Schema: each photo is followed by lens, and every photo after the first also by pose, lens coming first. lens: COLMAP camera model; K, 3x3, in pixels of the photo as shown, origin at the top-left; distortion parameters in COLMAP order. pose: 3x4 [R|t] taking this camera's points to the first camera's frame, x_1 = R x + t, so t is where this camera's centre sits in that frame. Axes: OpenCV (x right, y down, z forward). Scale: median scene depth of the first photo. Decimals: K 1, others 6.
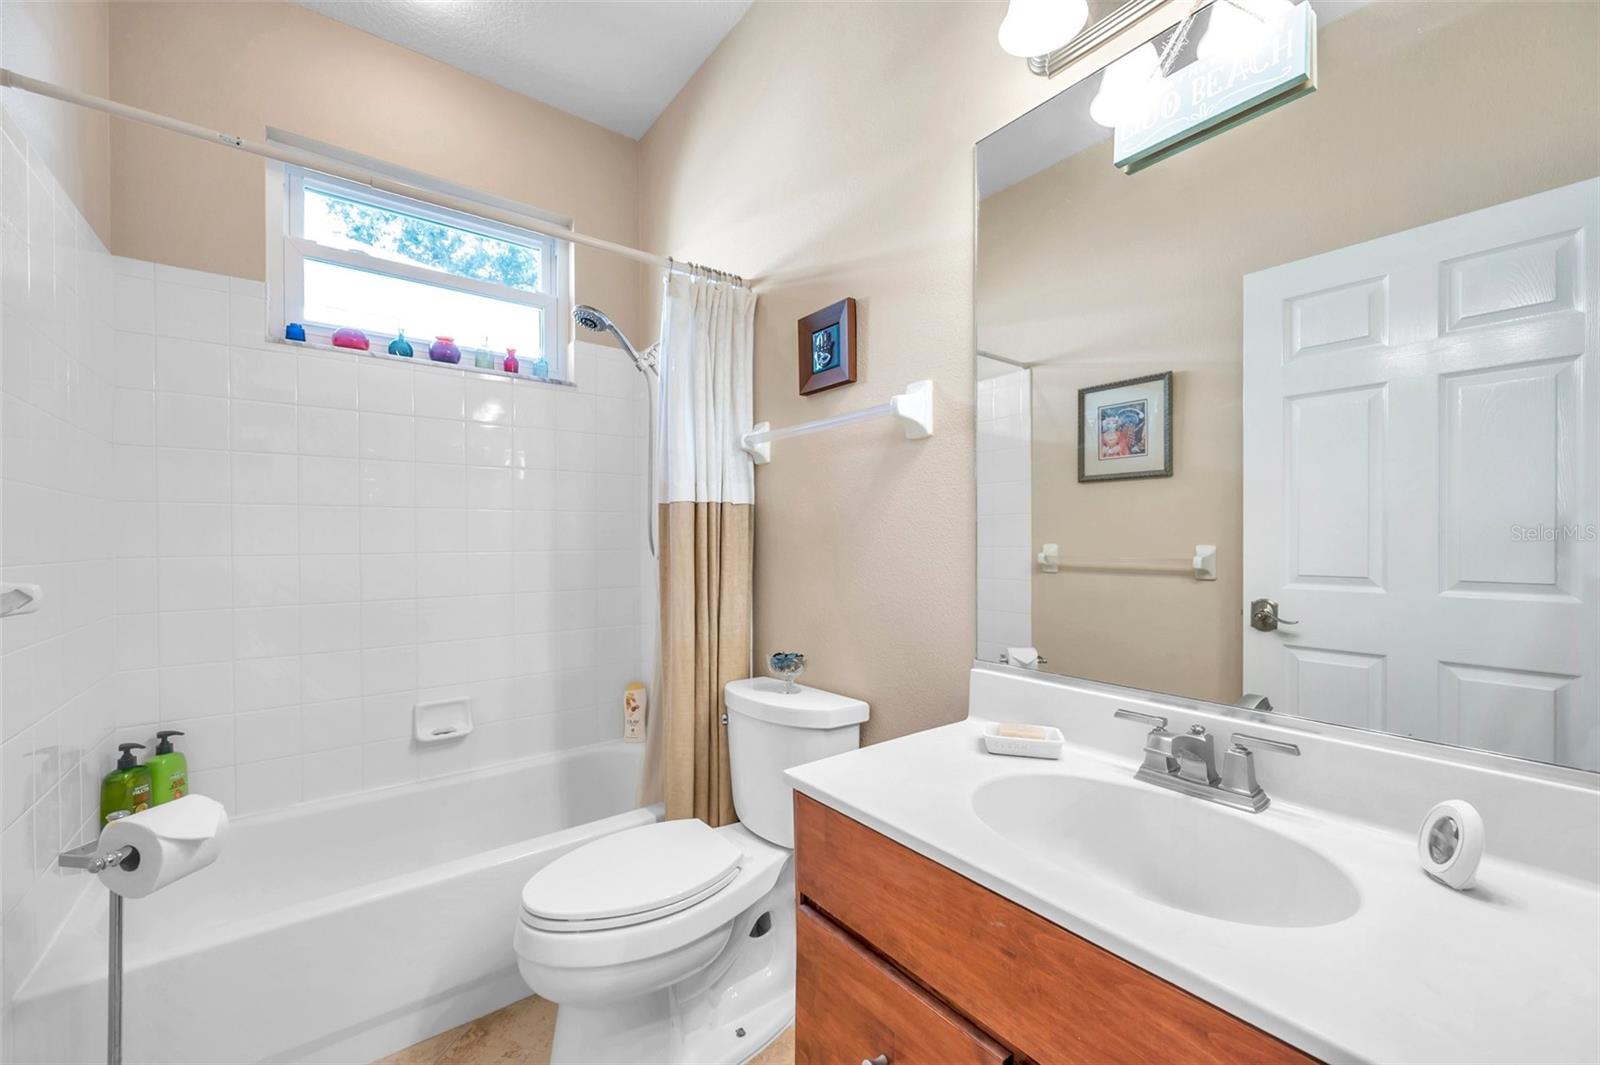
lens RADIAL K [[631.3, 0, 801.2], [0, 631.3, 539.5], [0, 0, 1]] dist [-0.000562, -0.000163]
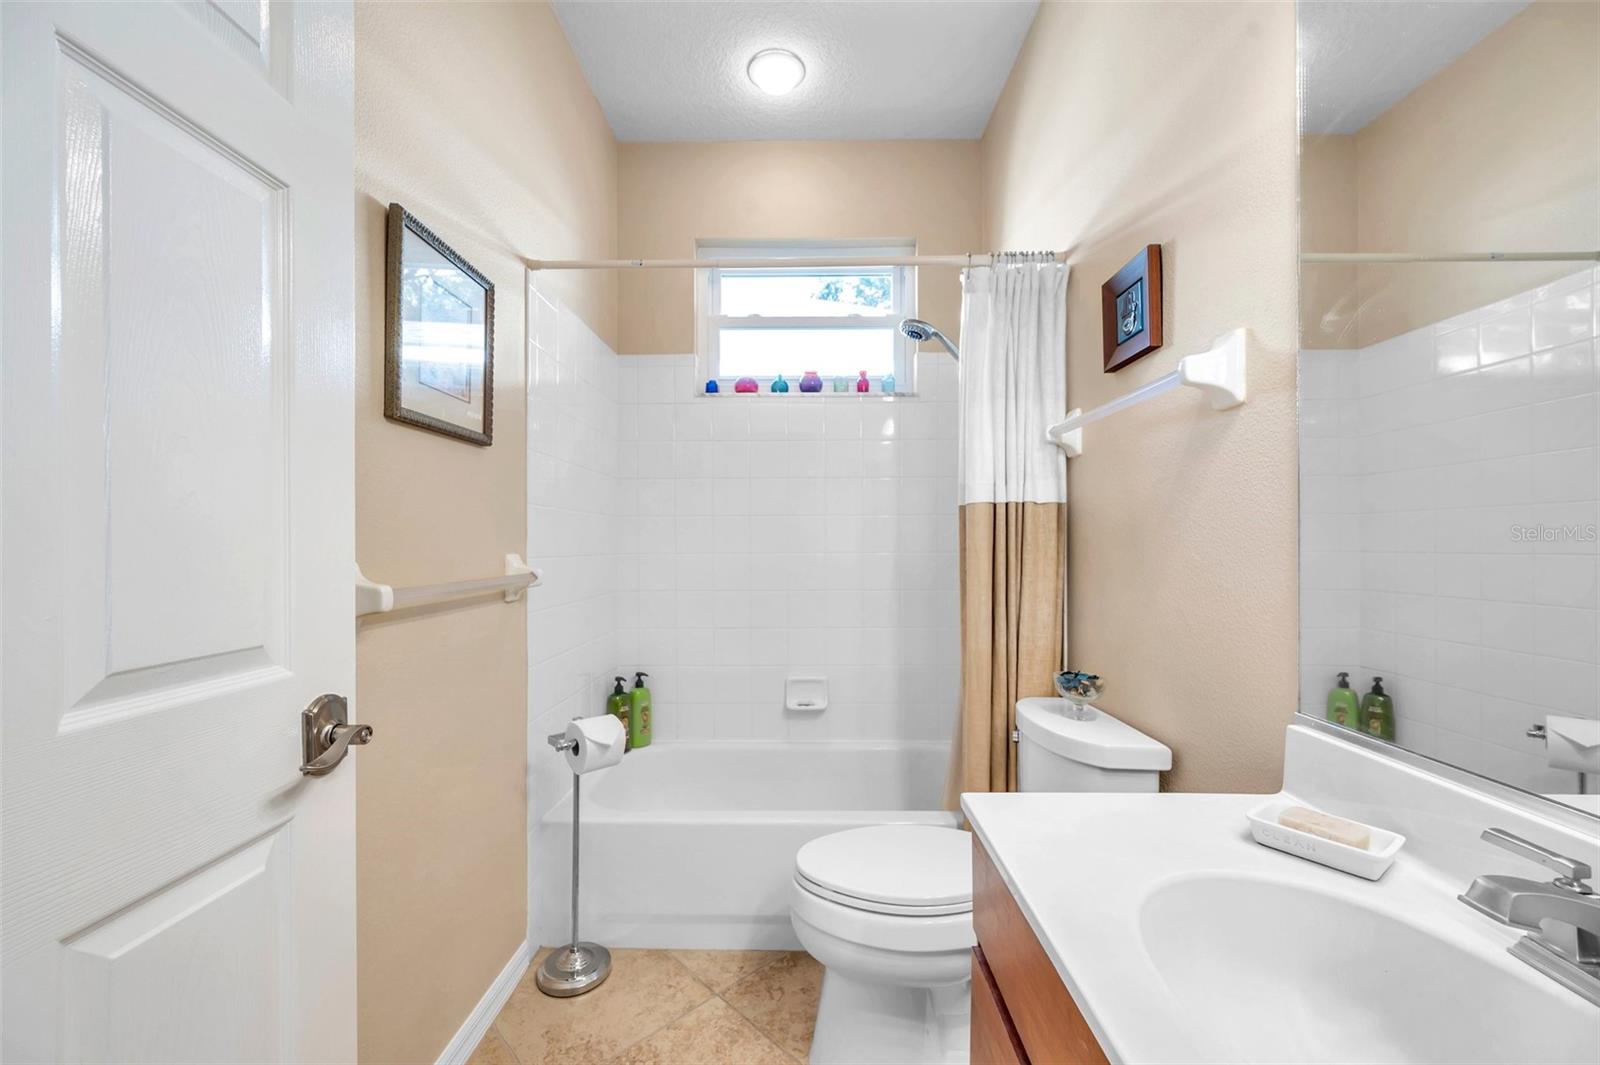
lens RADIAL K [[637.7, 0, 801.7], [0, 637.7, 538.4], [0, 0, 1]] dist [0.001182, -0.000386]
pose [[0.782464, -0.003023, -0.622689, 0.203987], [0.000156, 0.999989, -0.004659, -0.001040], [0.622696, 0.003548, 0.782456, 0.067256]]
